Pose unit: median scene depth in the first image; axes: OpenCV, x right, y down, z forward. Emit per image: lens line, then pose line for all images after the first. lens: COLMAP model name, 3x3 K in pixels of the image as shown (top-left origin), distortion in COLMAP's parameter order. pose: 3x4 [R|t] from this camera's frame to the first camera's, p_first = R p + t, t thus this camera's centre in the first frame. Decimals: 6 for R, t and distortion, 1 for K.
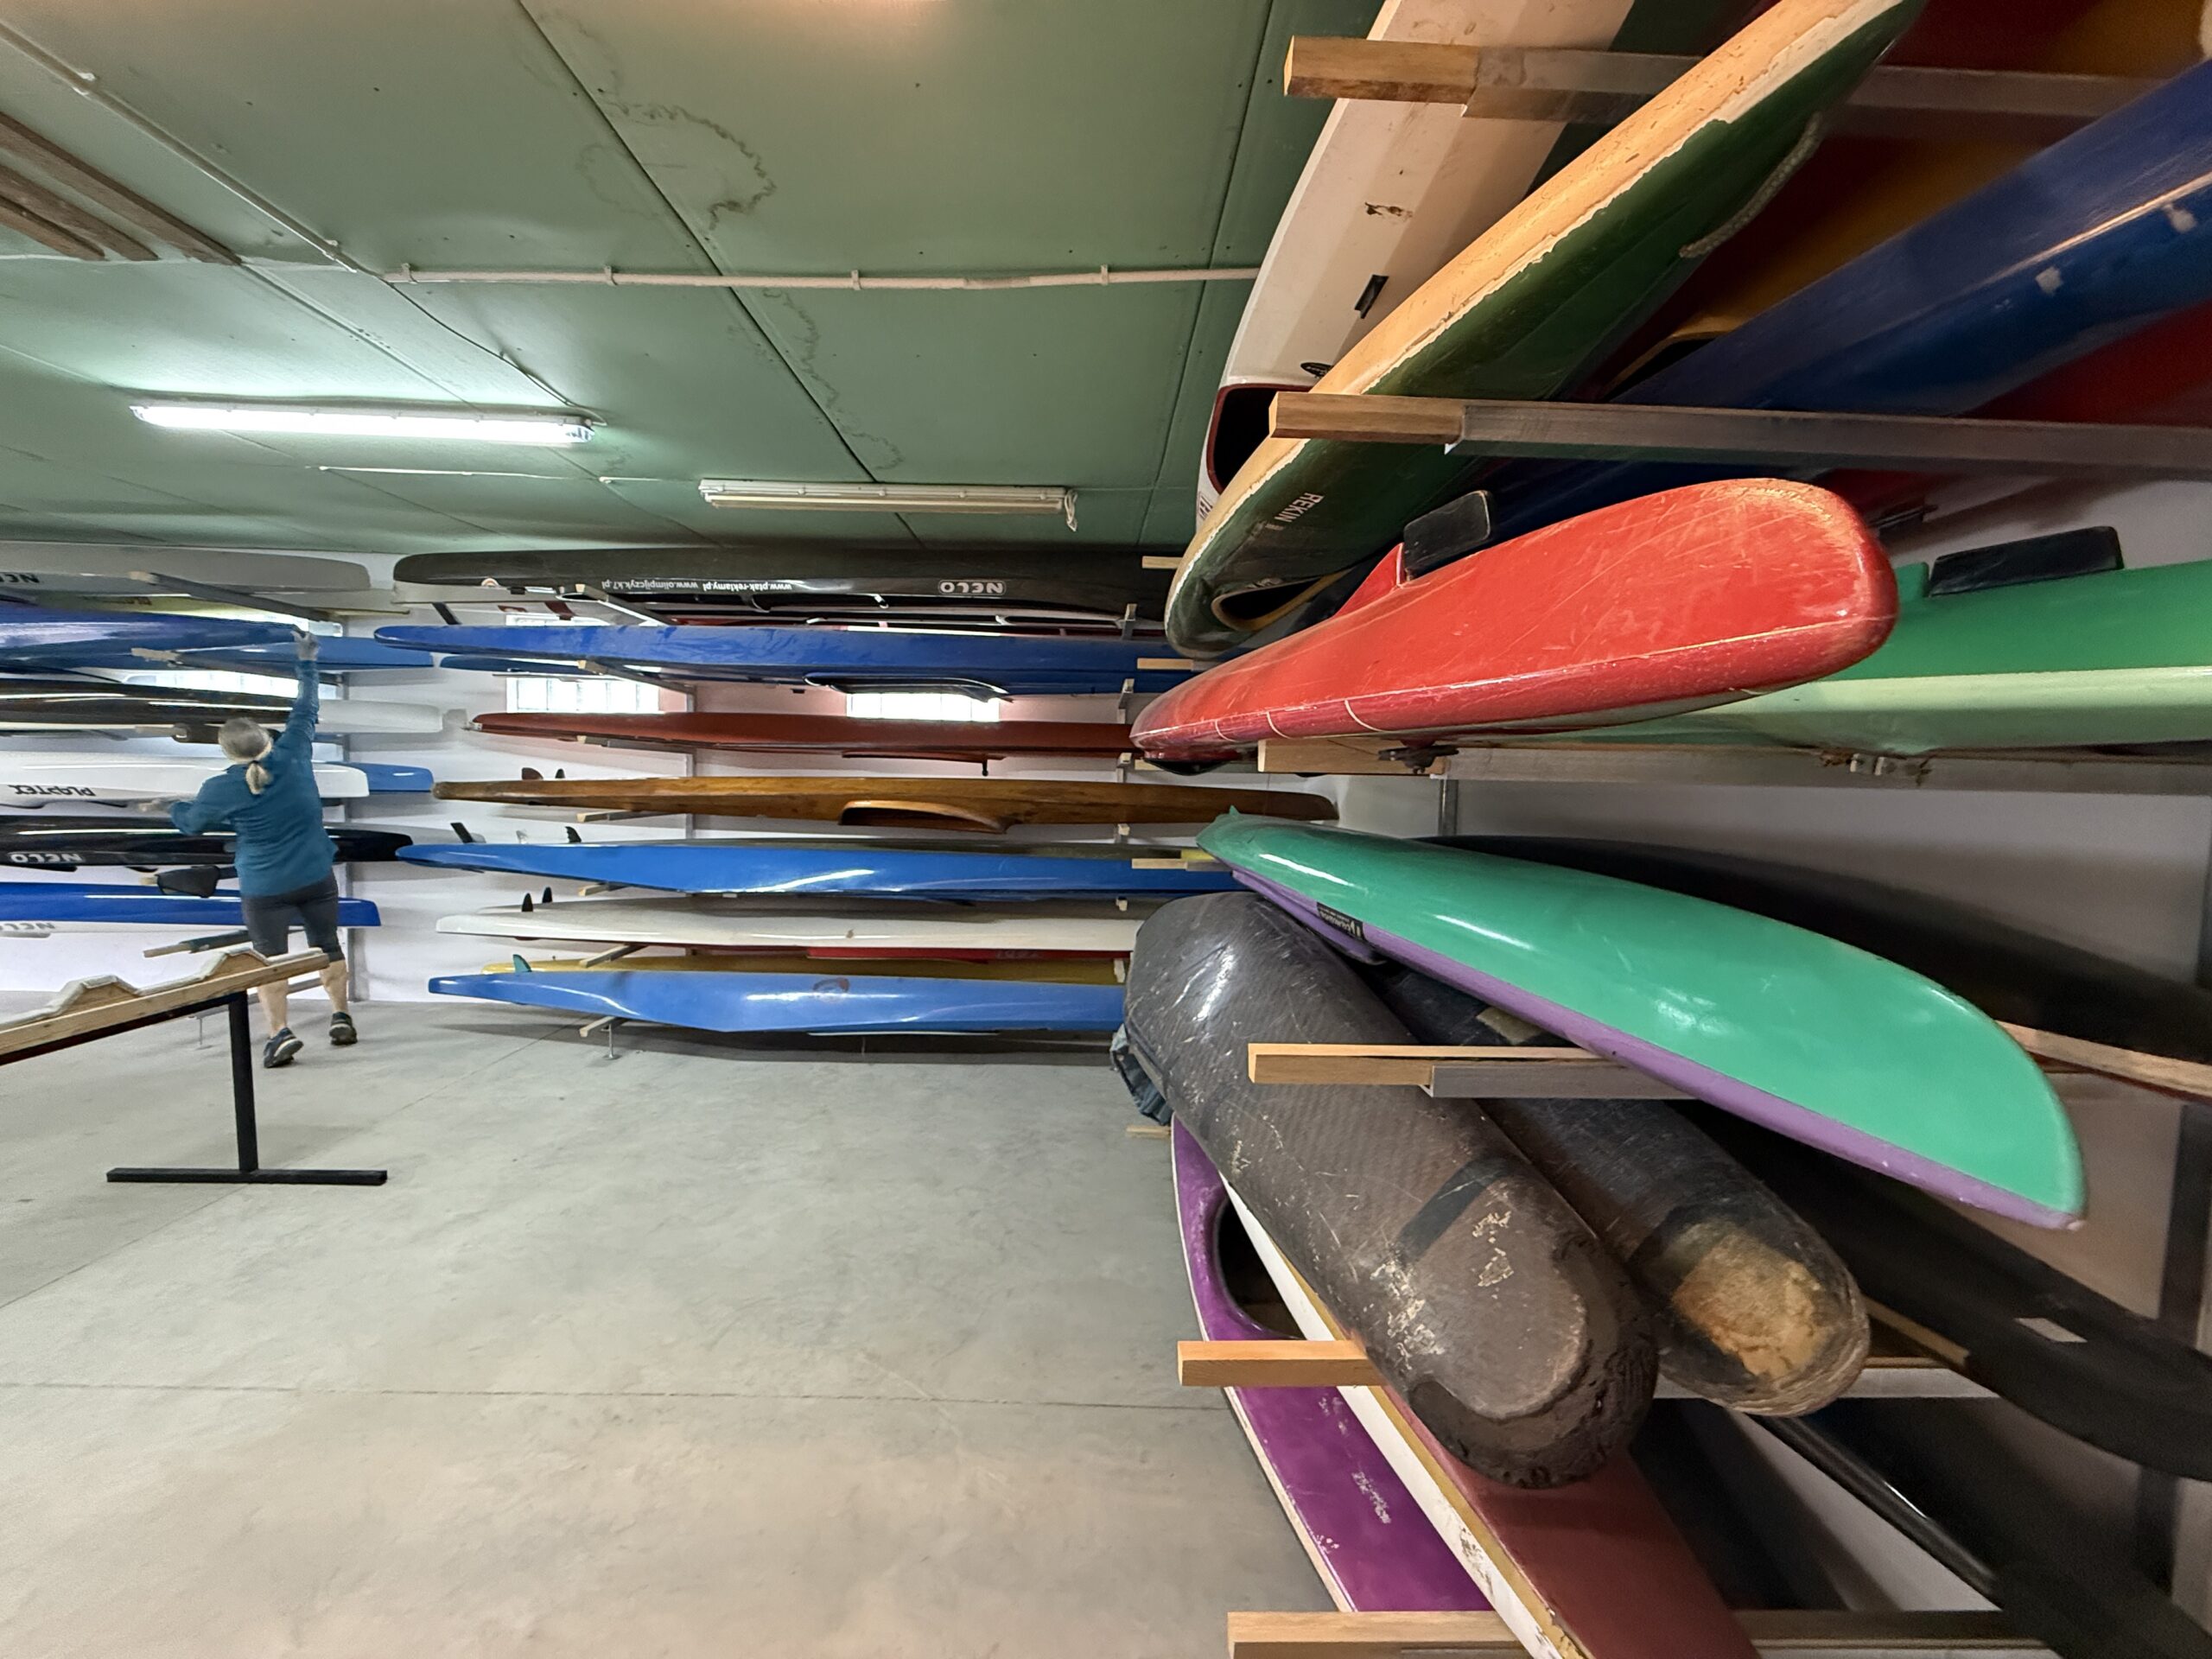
lens RADIAL K [[885.5, 0, 1113.4], [0, 885.5, 834.5], [0, 0, 1]] dist [0.000702, -0.000620]
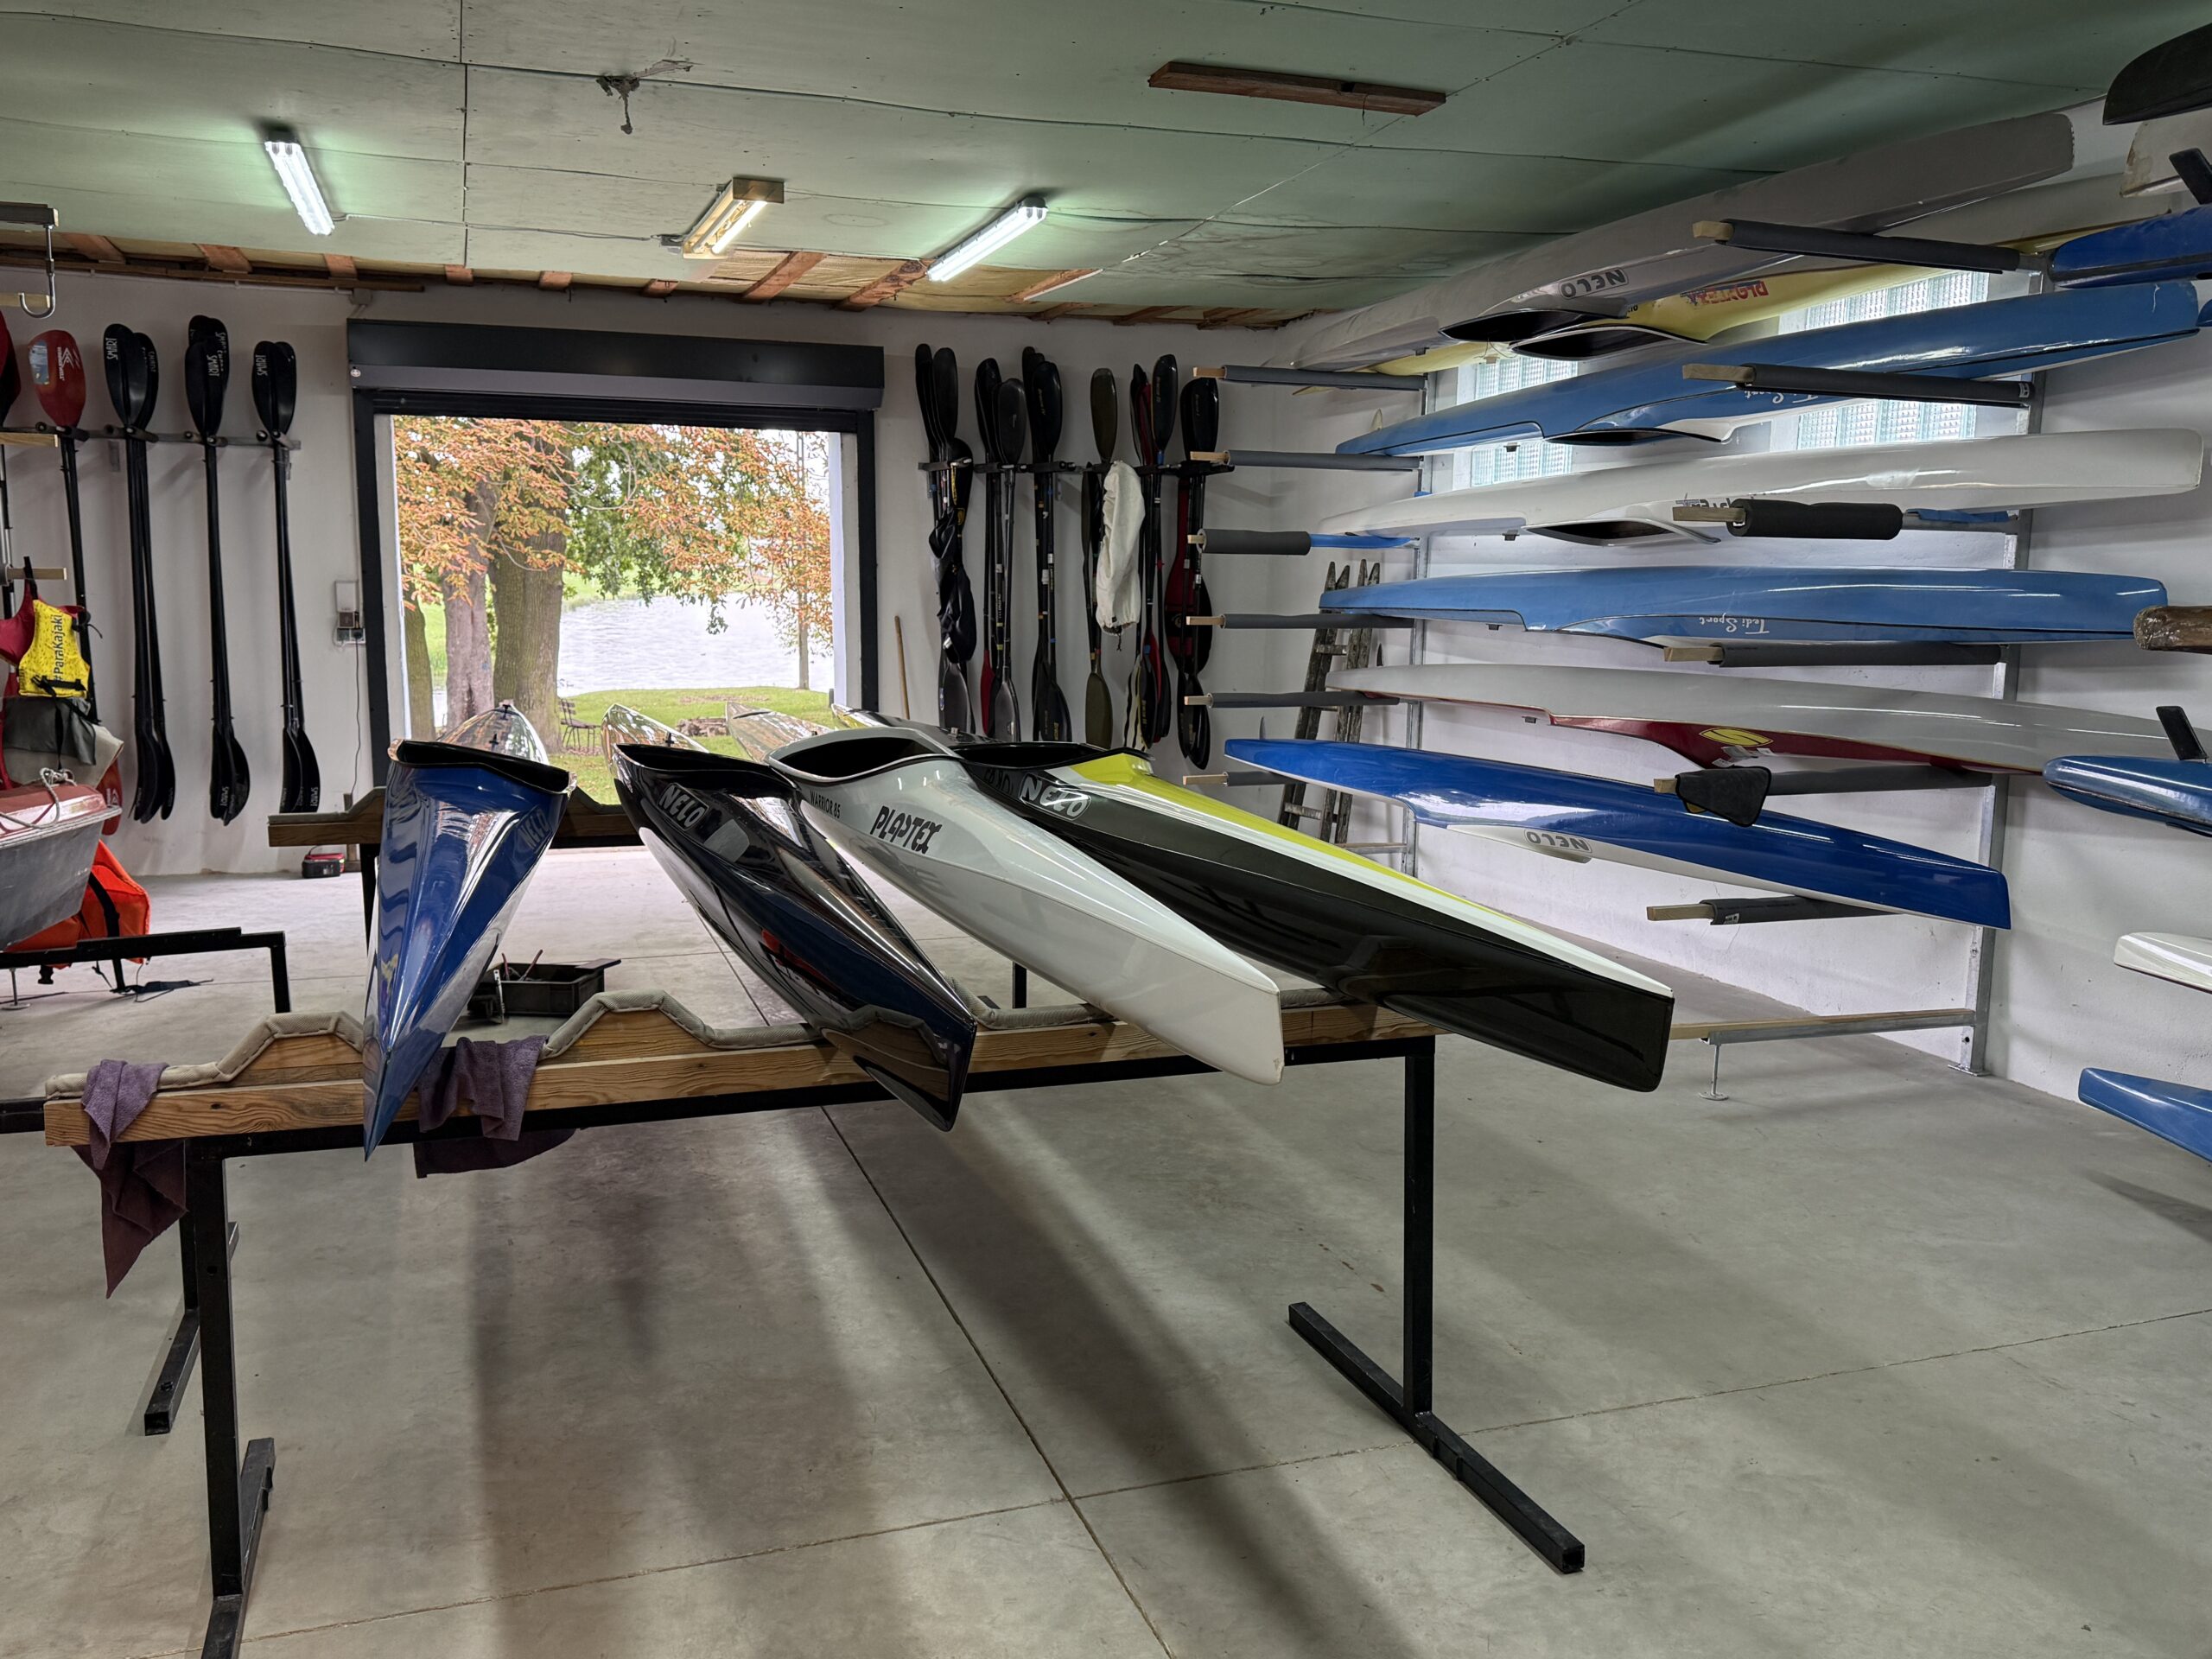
lens RADIAL K [[1812.2, 0, 1092.1], [0, 1812.2, 854.9], [0, 0, 1]] dist [0.064638, -0.061418]
pose [[0.305607, 0.120041, -0.944561, -0.095002], [-0.068102, 0.992236, 0.104065, 0.000085], [0.949719, 0.032524, 0.311409, 0.281944]]
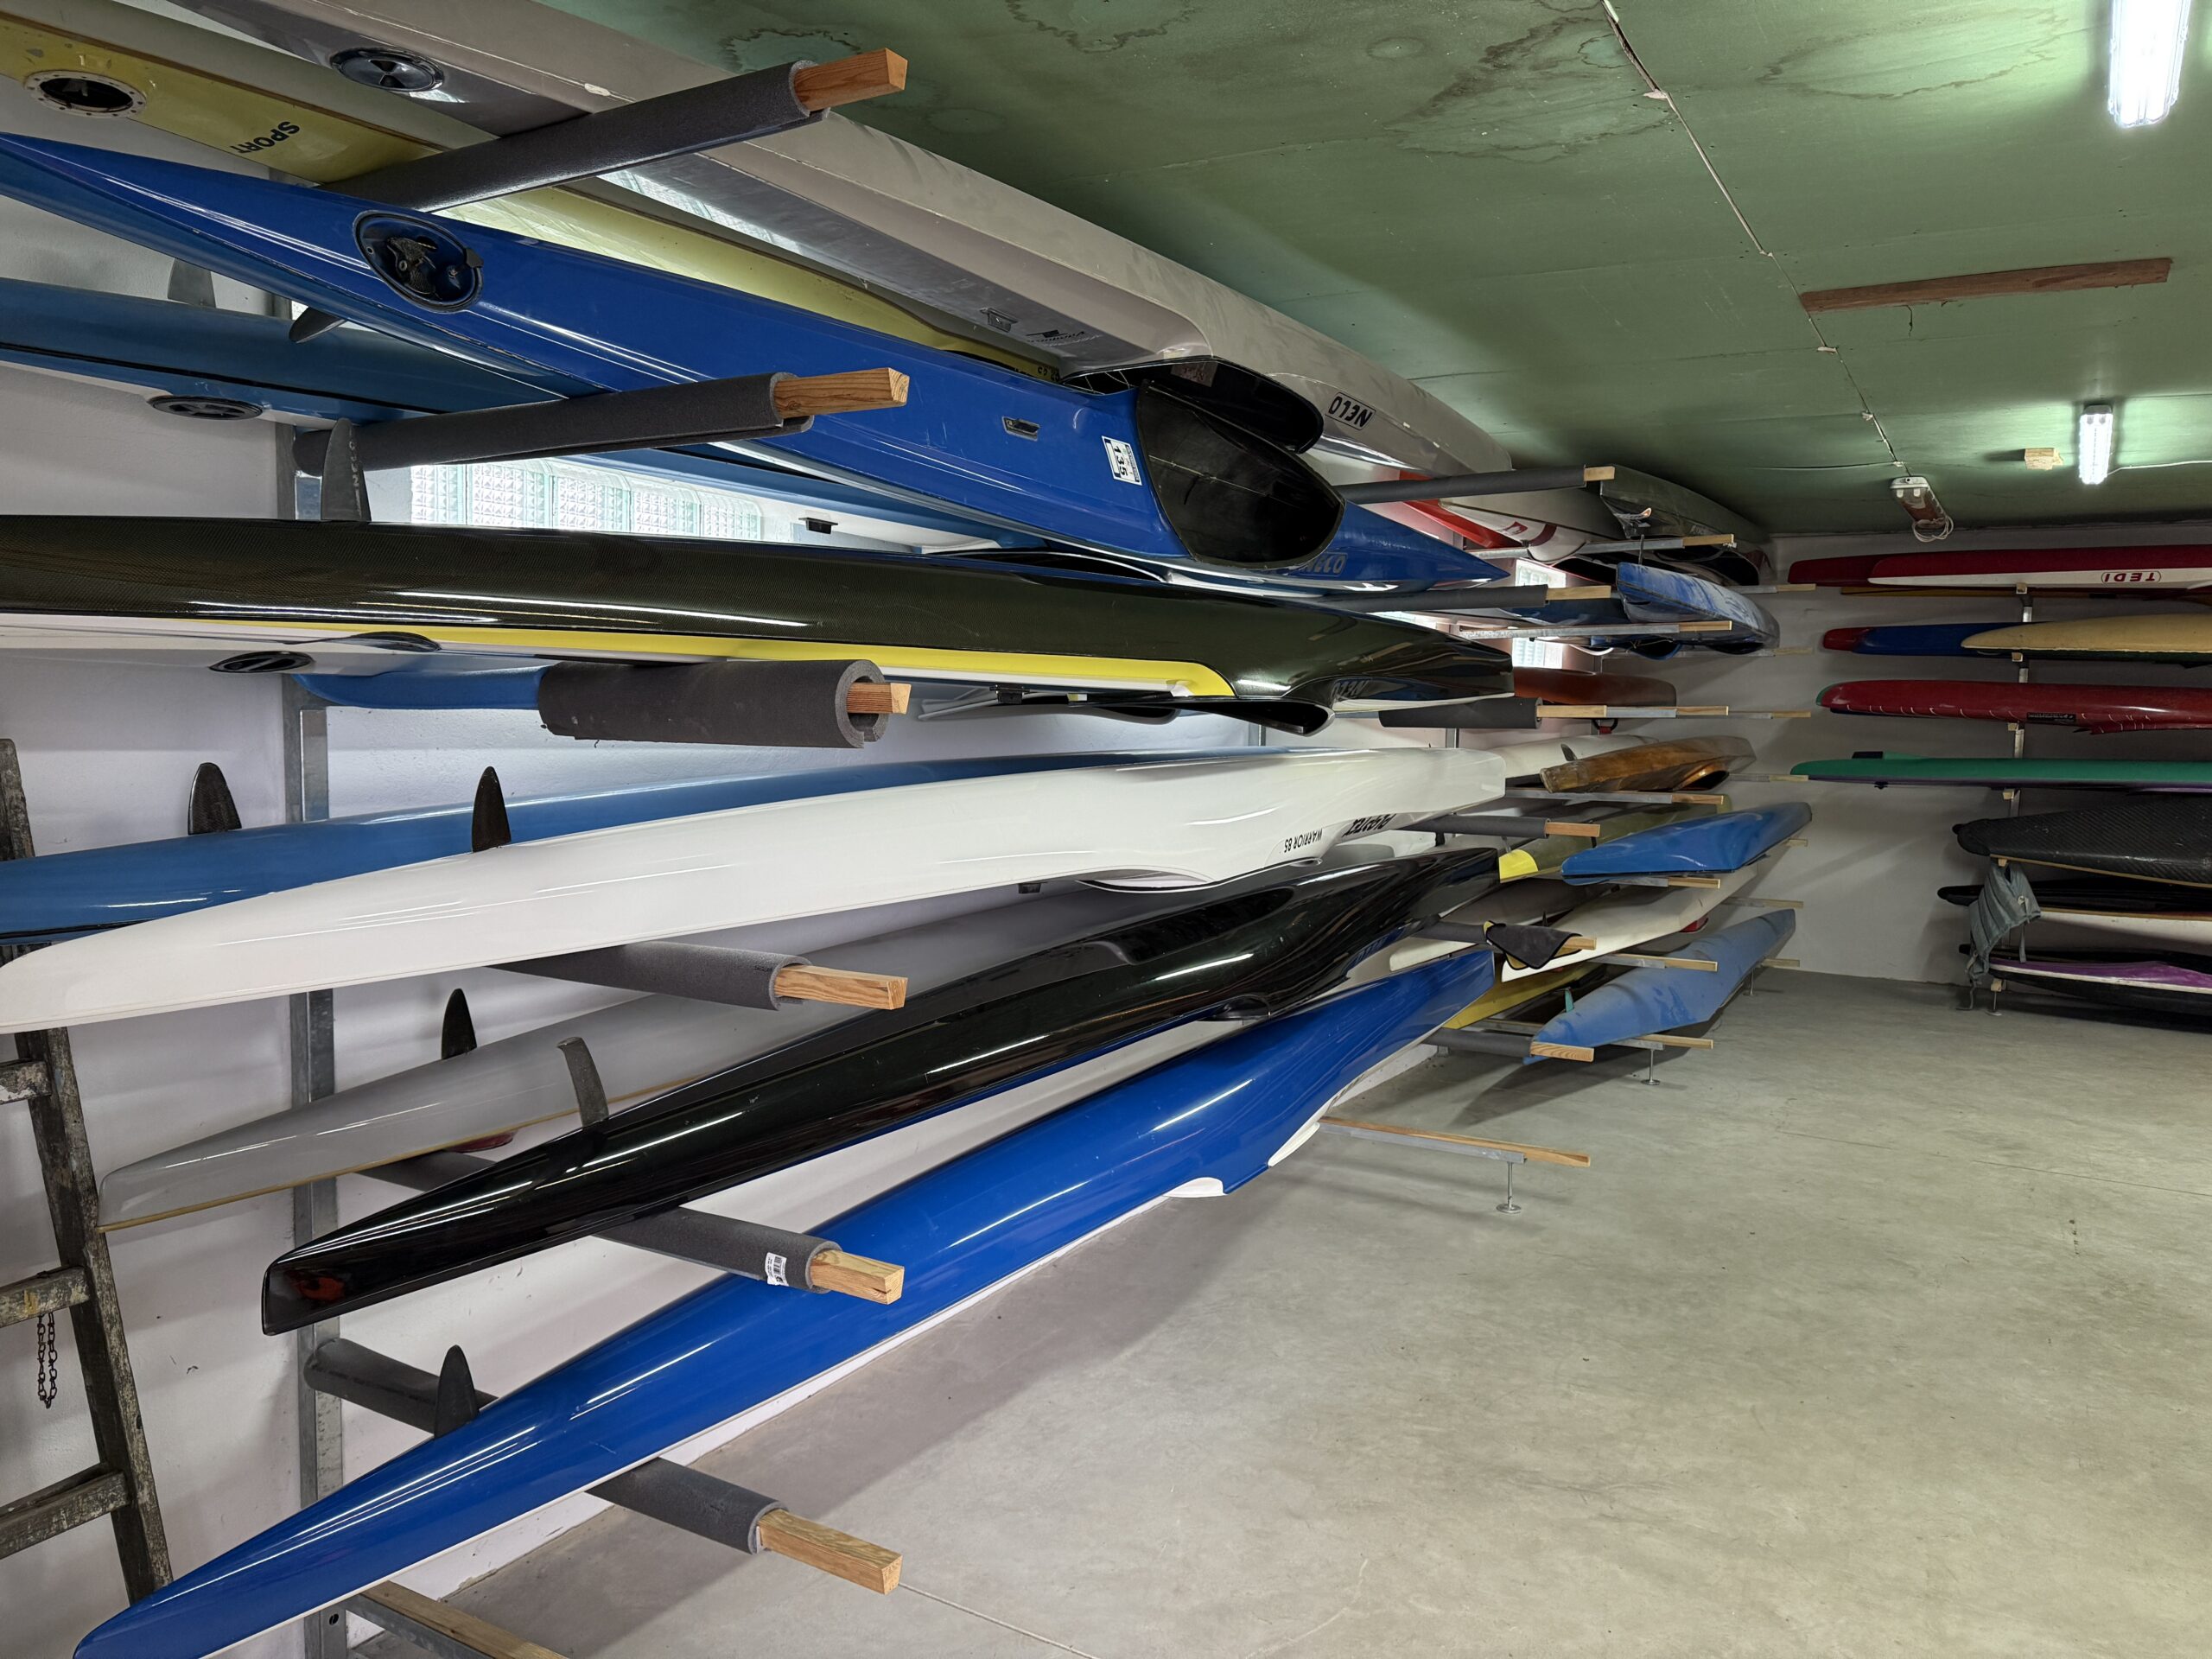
lens RADIAL K [[1565.8, 0, 1094.7], [0, 1565.8, 819.9], [0, 0, 1]] dist [-0.008600, -0.009579]
pose [[0.537029, -0.084901, 0.839281, -2.151924], [0.055712, 0.996320, 0.065139, -0.127149], [-0.841722, 0.011777, 0.539782, 0.665340]]
